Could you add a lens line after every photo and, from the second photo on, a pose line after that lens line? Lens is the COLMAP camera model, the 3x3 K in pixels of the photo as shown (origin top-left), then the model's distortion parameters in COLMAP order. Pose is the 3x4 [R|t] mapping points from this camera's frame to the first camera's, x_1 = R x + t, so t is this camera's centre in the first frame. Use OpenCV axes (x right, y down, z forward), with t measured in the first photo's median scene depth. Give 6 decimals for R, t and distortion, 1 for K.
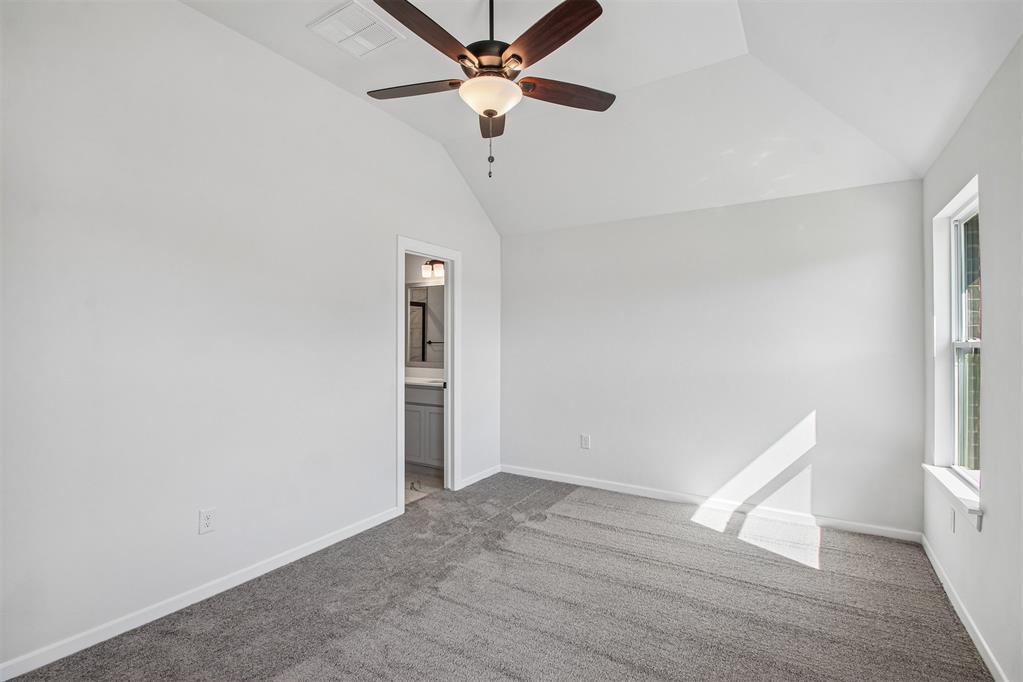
lens RADIAL K [[477.0, 0, 504.8], [0, 477.0, 346.0], [0, 0, 1]] dist [0.007264, -0.004217]
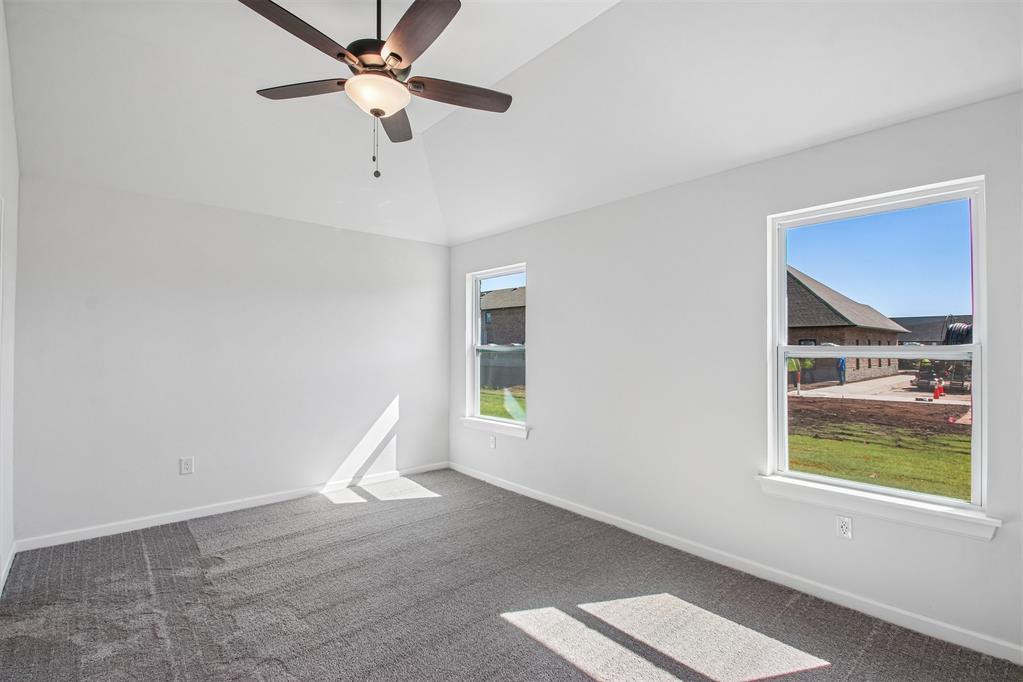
lens RADIAL K [[477.0, 0, 510.4], [0, 477.0, 349.8], [0, 0, 1]] dist [0.007264, -0.004217]
pose [[0.289667, -0.010228, 0.957073, -0.576363], [0.002942, 0.999948, 0.009796, -0.007622], [-0.957123, -0.000022, 0.289682, 0.286967]]
